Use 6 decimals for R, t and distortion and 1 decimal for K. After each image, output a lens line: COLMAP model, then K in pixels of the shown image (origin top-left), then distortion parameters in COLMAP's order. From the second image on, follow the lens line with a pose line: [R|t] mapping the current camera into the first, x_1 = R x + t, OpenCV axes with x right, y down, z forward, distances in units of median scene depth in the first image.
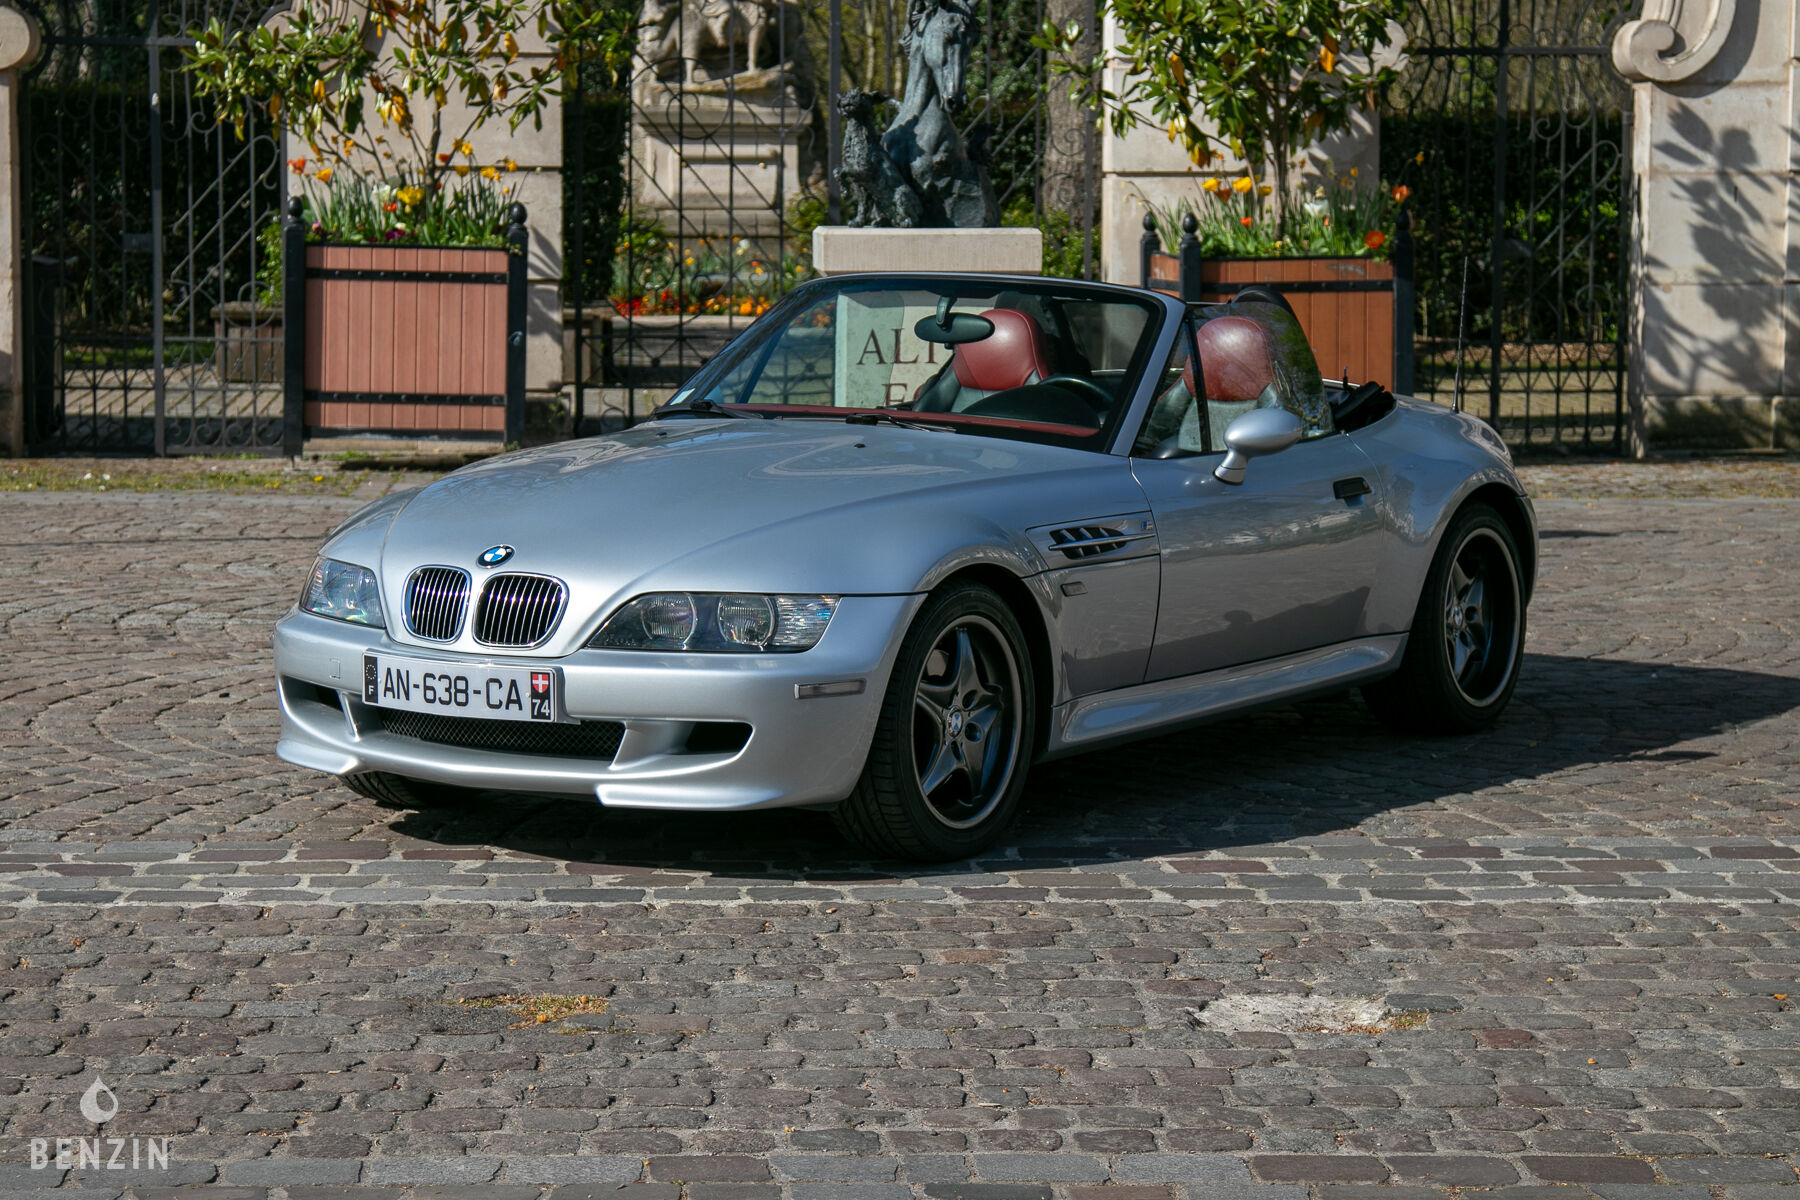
lens RADIAL K [[4546.4, 0, 900.0], [0, 4546.4, 600.0], [0, 0, 1]] dist [0.194358, 0.311346]
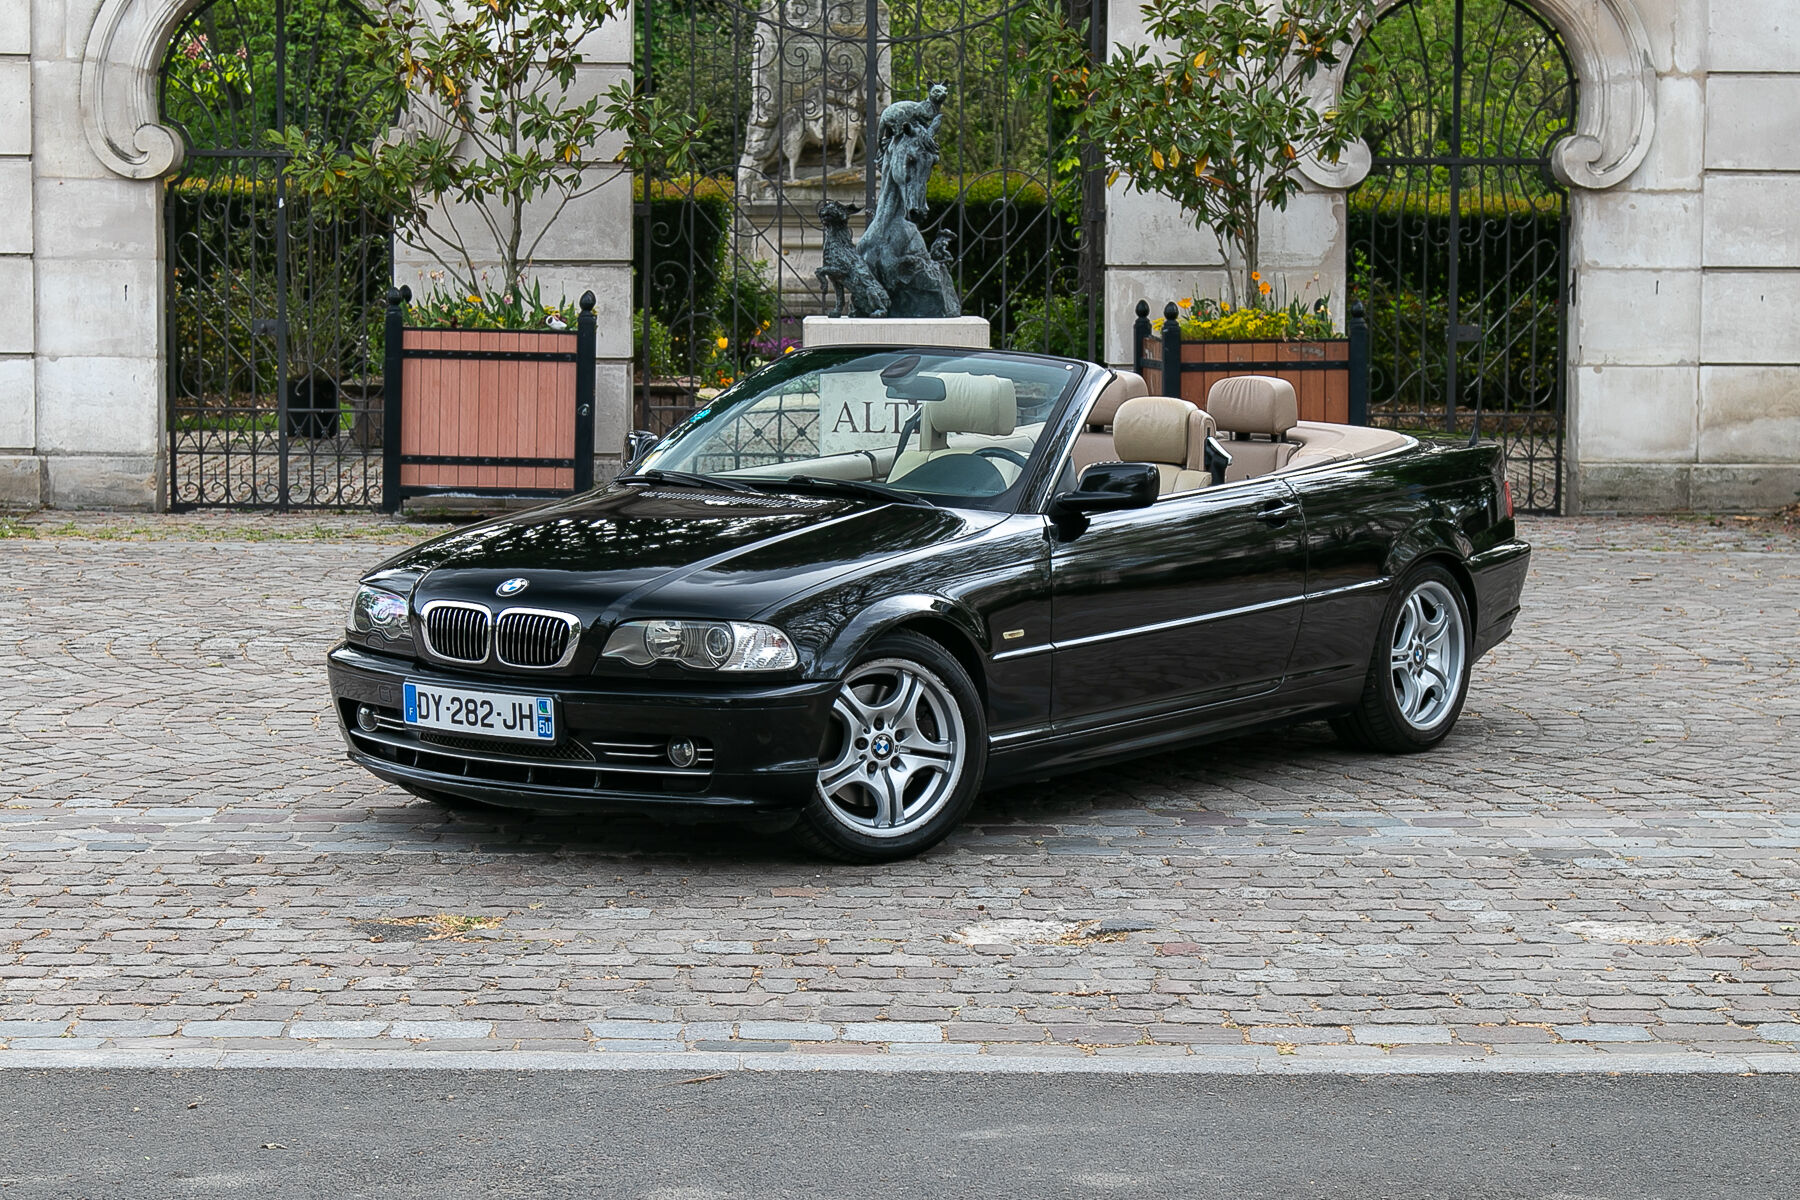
lens RADIAL K [[4358.8, 0, 931.7], [0, 4358.8, 600.8], [0, 0, 1]] dist [0.077747, 0.693174]
pose [[0.999443, 0.003972, -0.033135, 0.052208], [-0.004398, 0.999908, -0.012796, 0.006155], [0.033081, 0.012935, 0.999369, -0.129832]]
